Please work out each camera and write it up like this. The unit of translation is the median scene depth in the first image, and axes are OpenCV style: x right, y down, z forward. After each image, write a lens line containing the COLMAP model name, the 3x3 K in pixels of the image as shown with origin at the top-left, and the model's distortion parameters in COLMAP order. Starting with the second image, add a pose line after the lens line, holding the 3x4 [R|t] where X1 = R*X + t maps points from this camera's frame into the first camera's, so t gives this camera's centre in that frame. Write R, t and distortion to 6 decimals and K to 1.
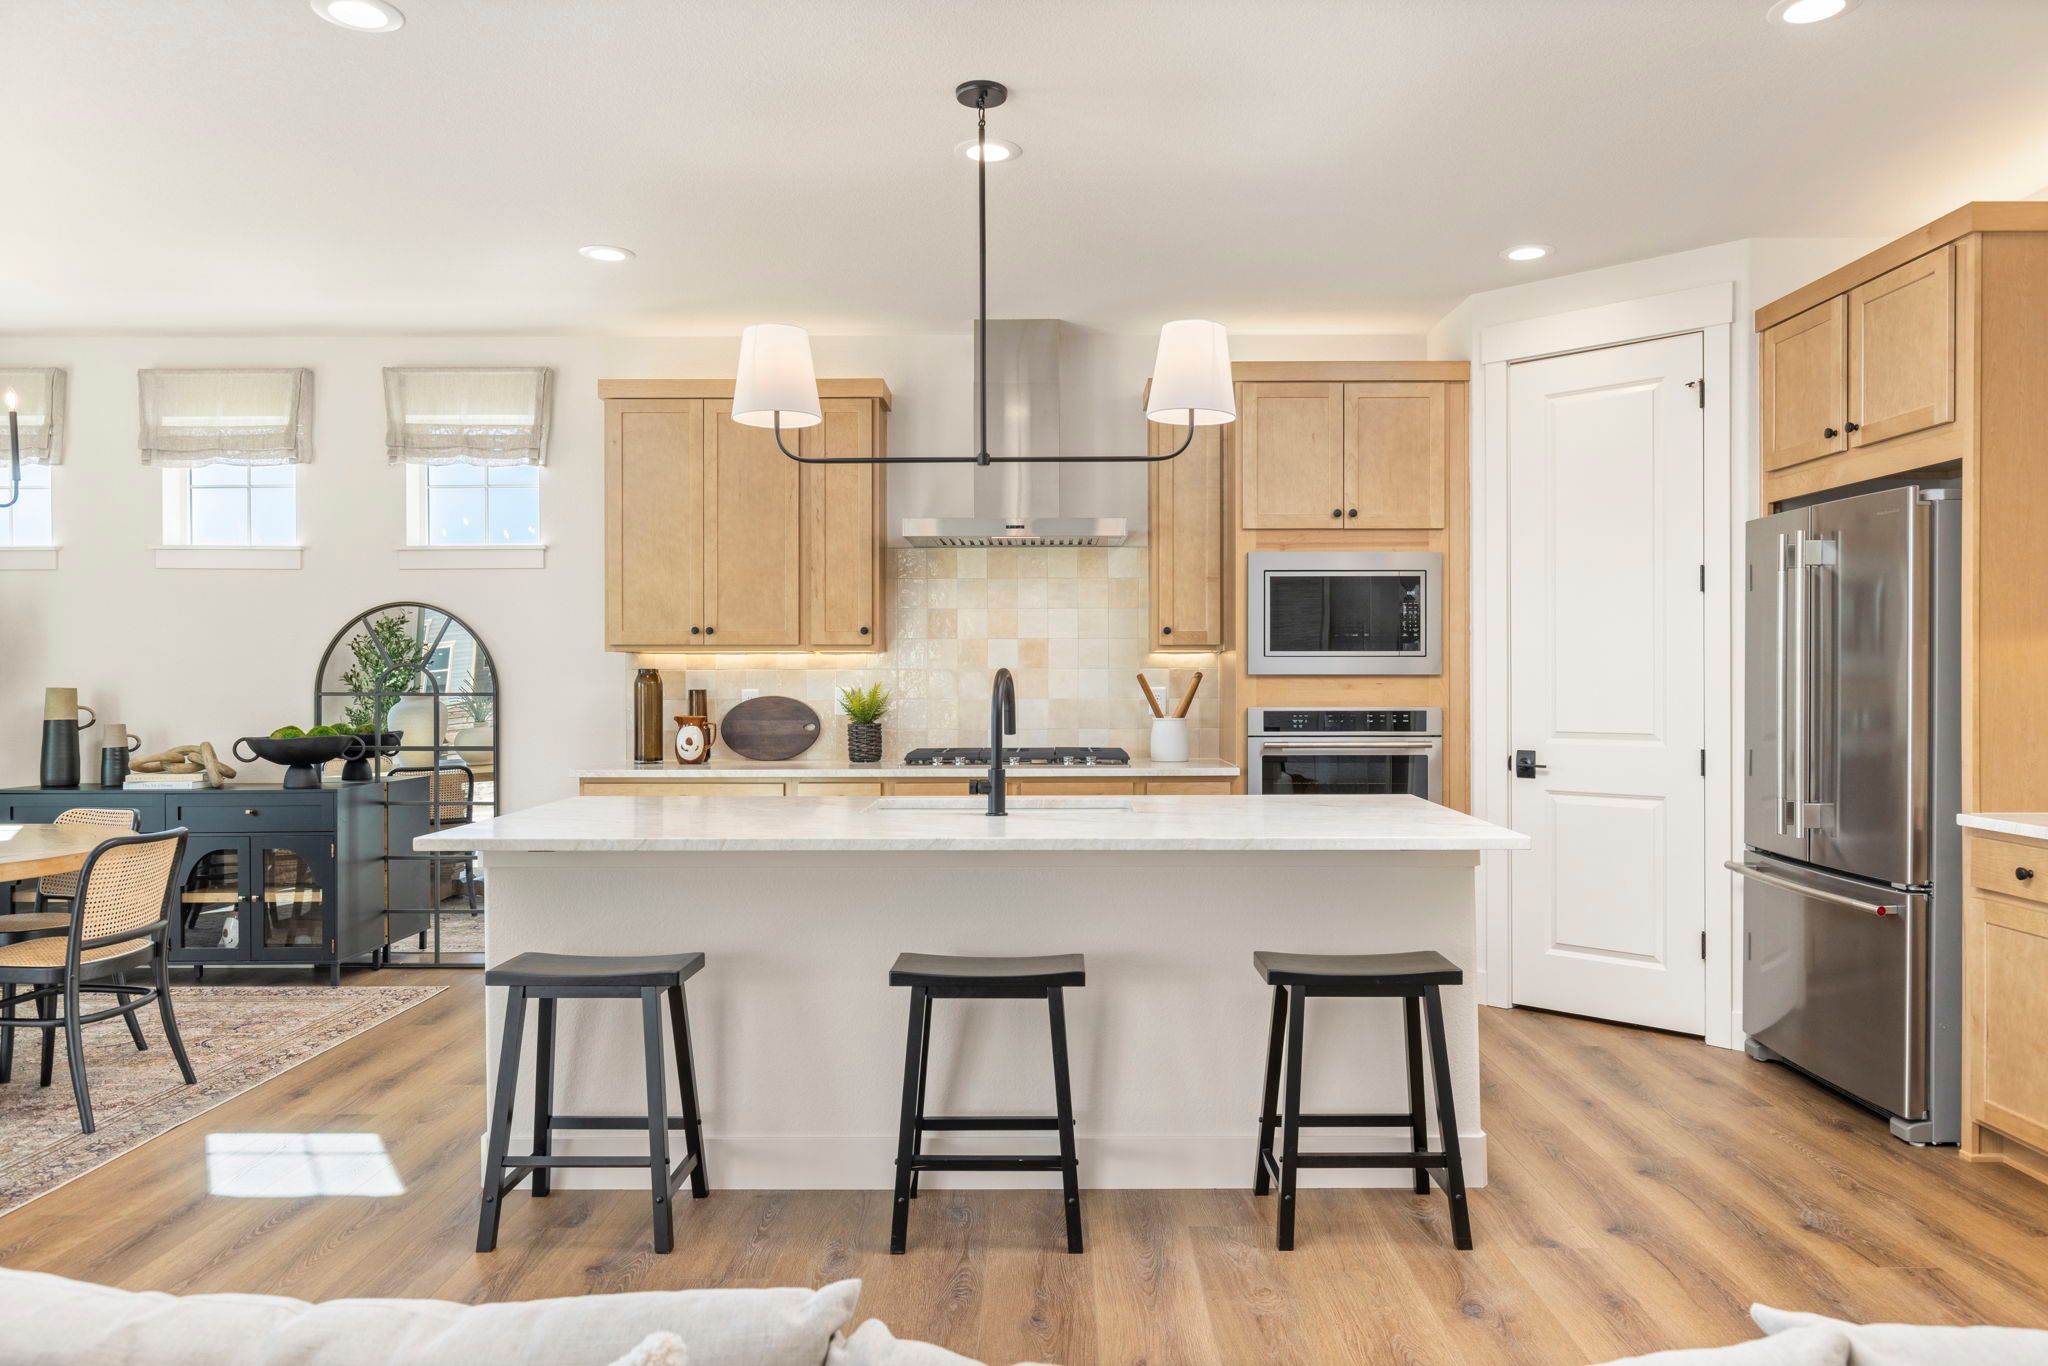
lens RADIAL K [[1405.4, 0, 1040.6], [0, 1405.4, 675.8], [0, 0, 1]] dist [0.006462, -0.001314]
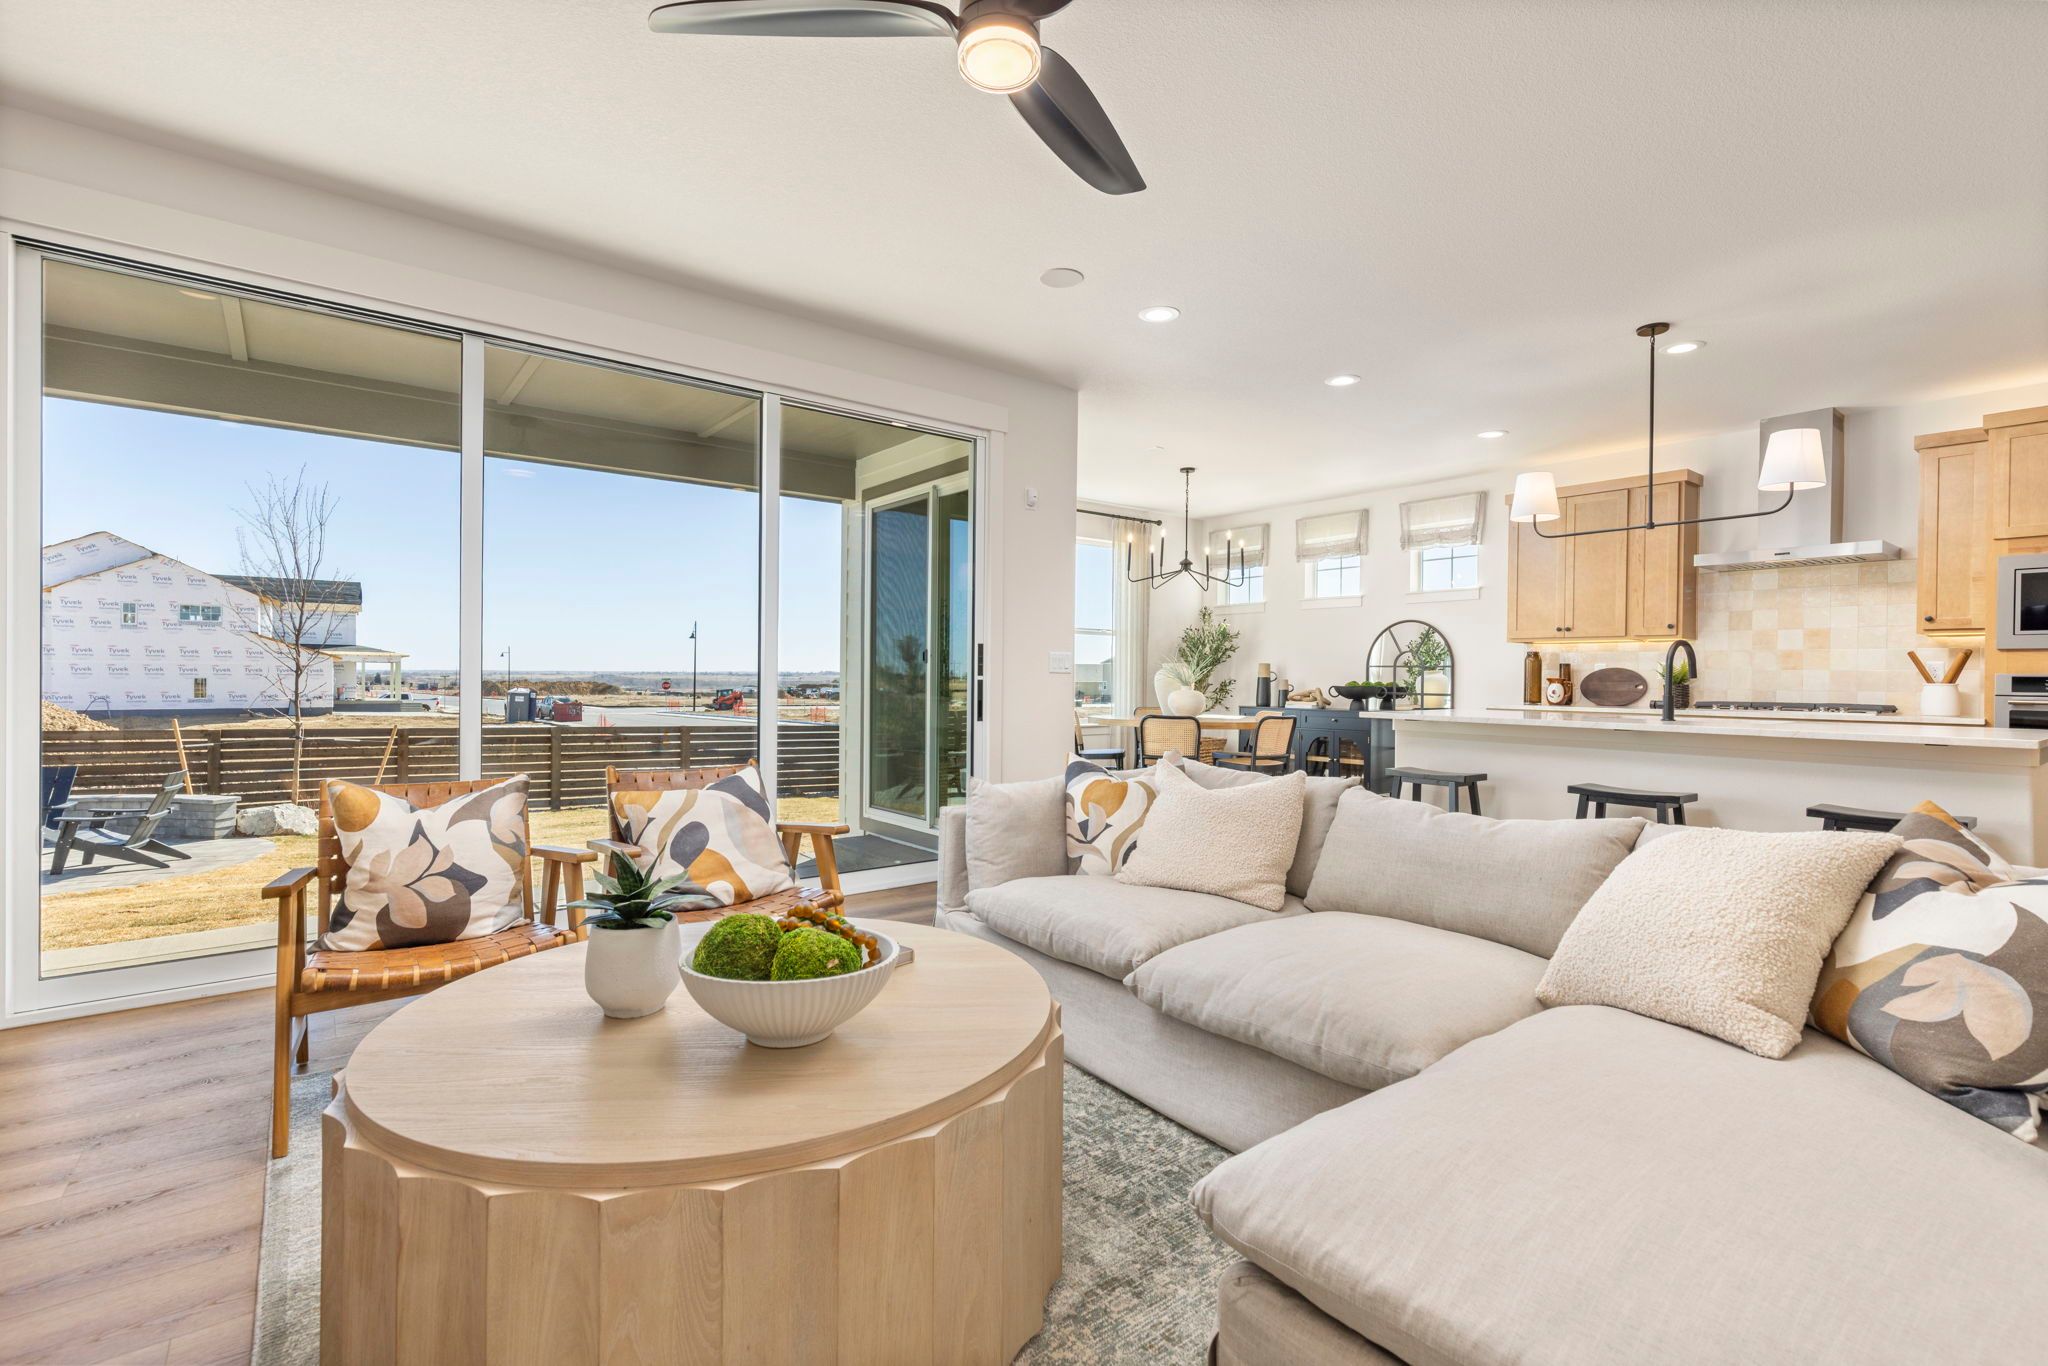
lens RADIAL K [[953.5, 0, 1013.5], [0, 953.5, 681.4], [0, 0, 1]] dist [0.005344, -0.000208]
pose [[0.616625, 0.011920, -0.787167, 0.271677], [-0.012139, 0.999910, 0.005633, 0.034022], [0.787163, 0.006082, 0.616715, -0.274019]]
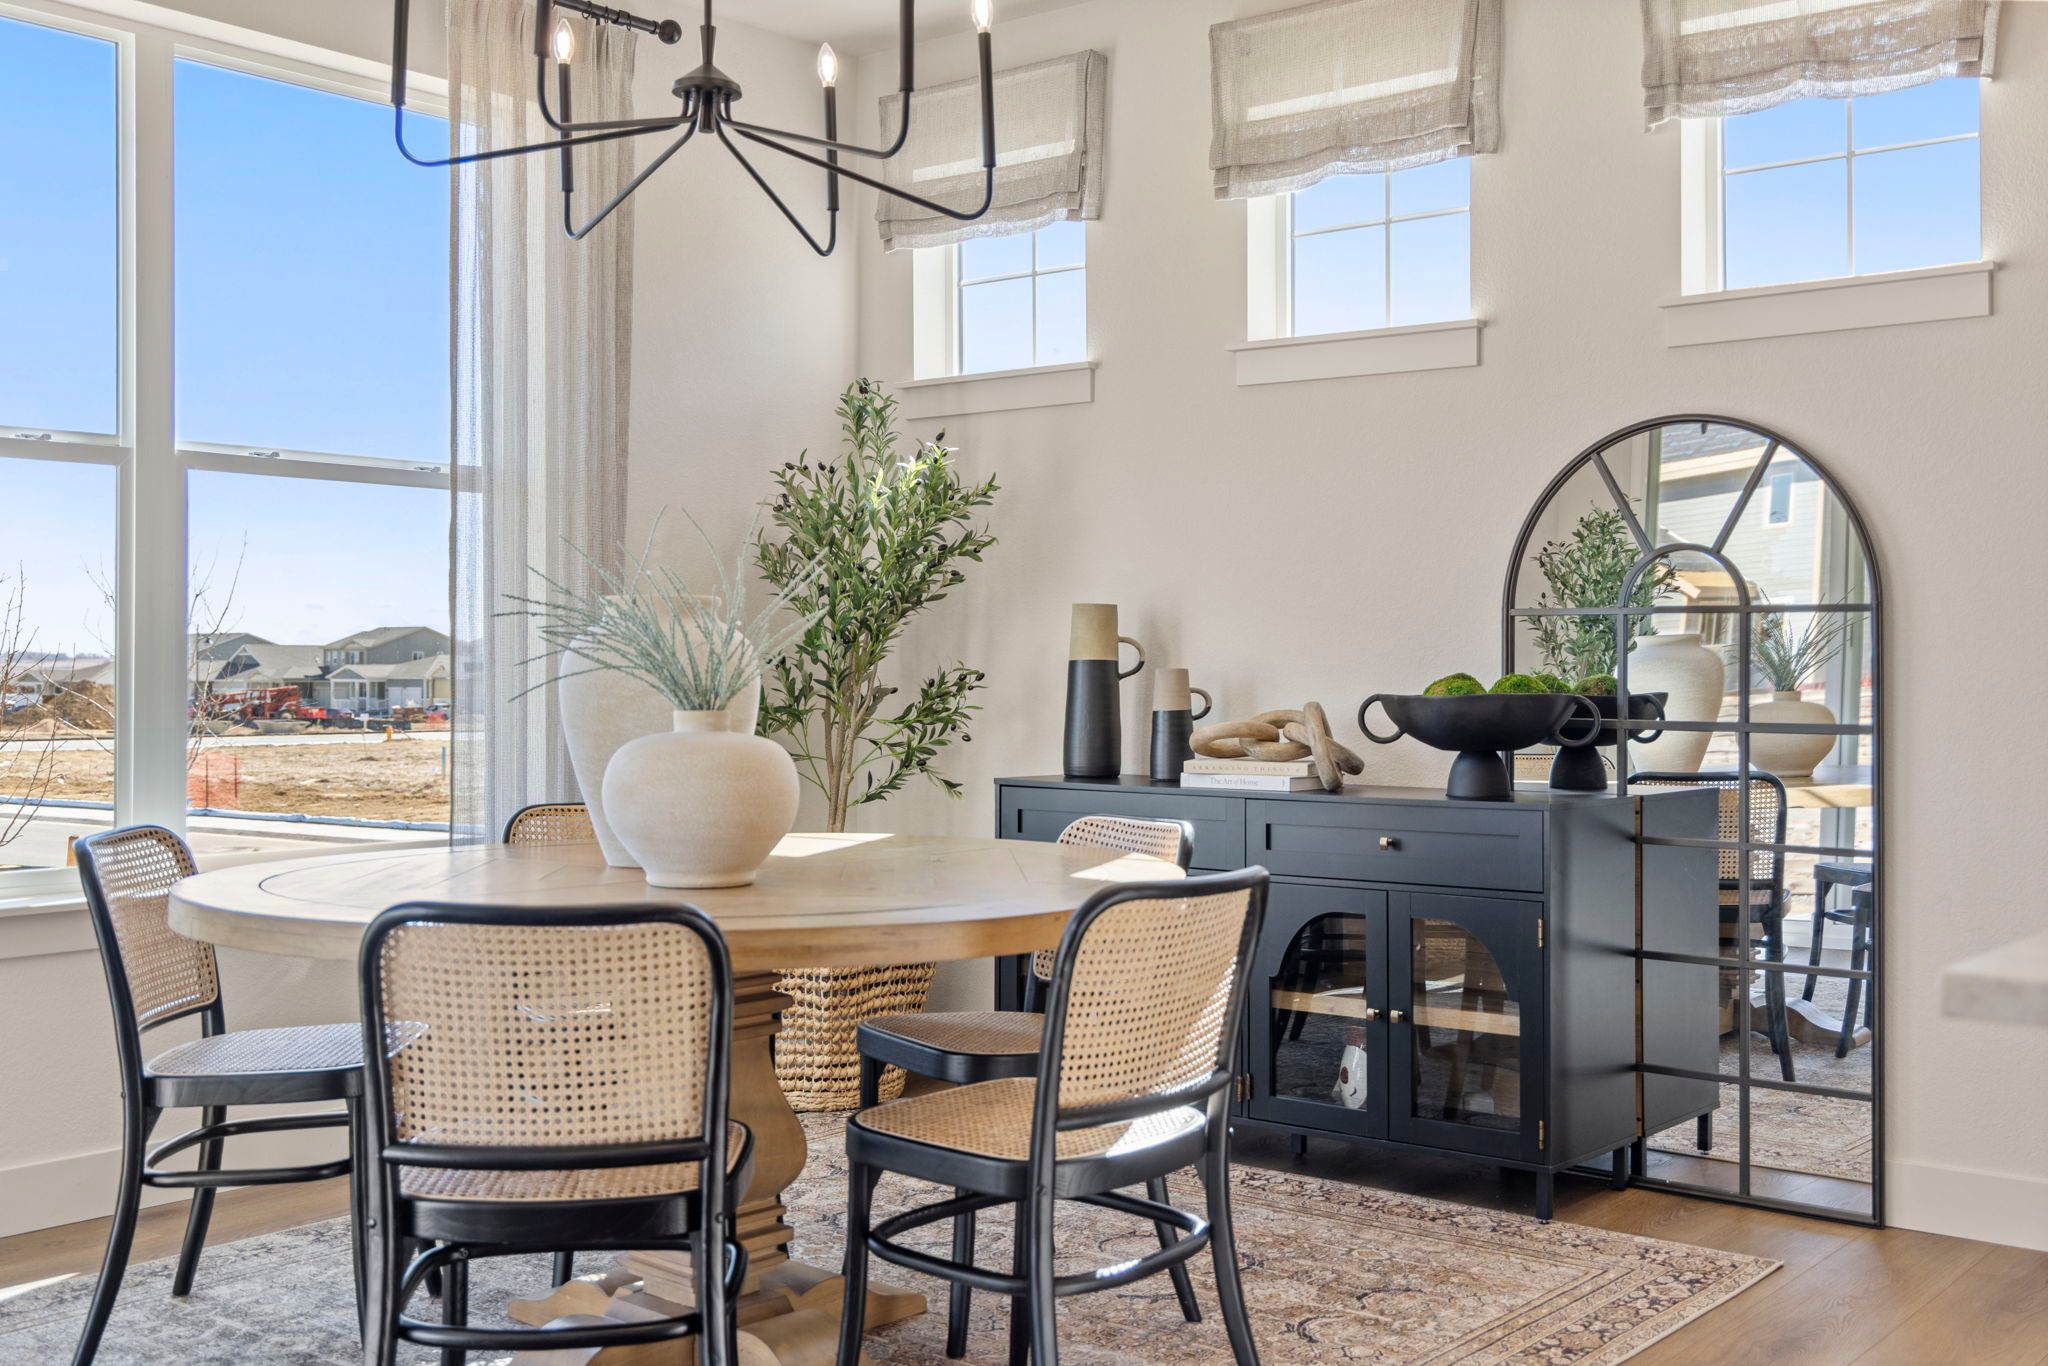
lens RADIAL K [[2080.3, 0, 1030.7], [0, 2080.3, 672.9], [0, 0, 1]] dist [-0.021101, 0.000000]
pose [[0.779553, 0.005539, -0.626312, -0.188933], [-0.003467, 0.999984, 0.004529, 0.032209], [0.626327, -0.001360, 0.779560, 0.328818]]
